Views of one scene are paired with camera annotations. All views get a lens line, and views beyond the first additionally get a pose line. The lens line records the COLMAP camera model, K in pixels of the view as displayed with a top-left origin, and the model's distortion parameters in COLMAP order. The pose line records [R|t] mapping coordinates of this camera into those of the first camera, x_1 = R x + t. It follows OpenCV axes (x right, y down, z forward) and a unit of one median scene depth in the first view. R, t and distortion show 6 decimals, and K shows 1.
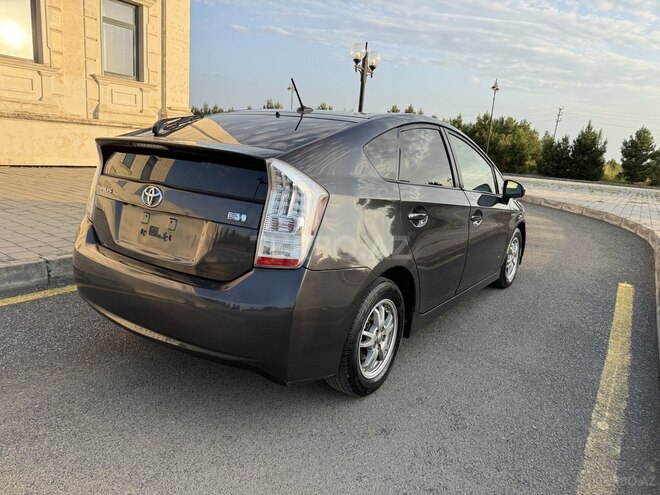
lens RADIAL K [[477.7, 0, 330.0], [0, 477.7, 247.5], [0, 0, 1]] dist [0.001731, -0.009772]
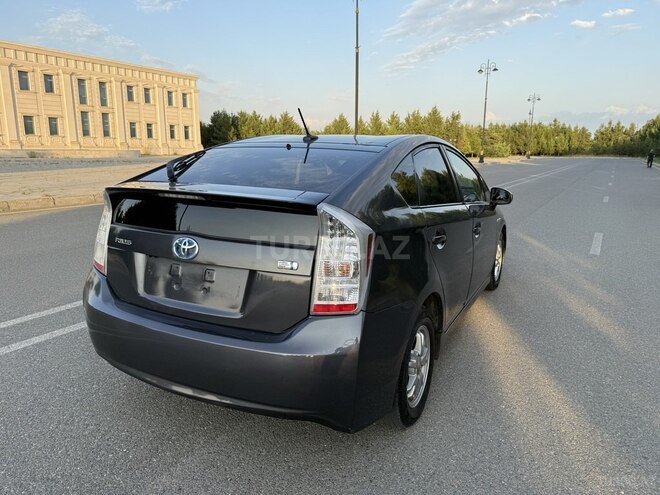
lens RADIAL K [[477.7, 0, 330.0], [0, 477.7, 247.5], [0, 0, 1]] dist [0.001731, -0.009772]
pose [[0.990402, -0.086458, 0.107838, -0.163964], [0.086741, 0.996229, 0.002066, -0.072863], [-0.107610, 0.007308, 0.994166, 0.026020]]
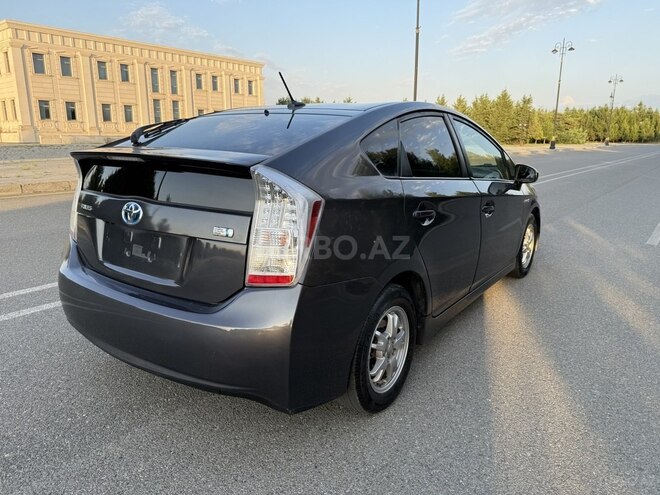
lens RADIAL K [[477.7, 0, 330.0], [0, 477.7, 247.5], [0, 0, 1]] dist [0.001731, -0.009772]
pose [[0.997892, -0.060598, -0.023229, 0.020328], [0.061035, 0.997963, 0.018588, -0.029966], [0.022055, -0.019967, 0.999557, 0.077887]]
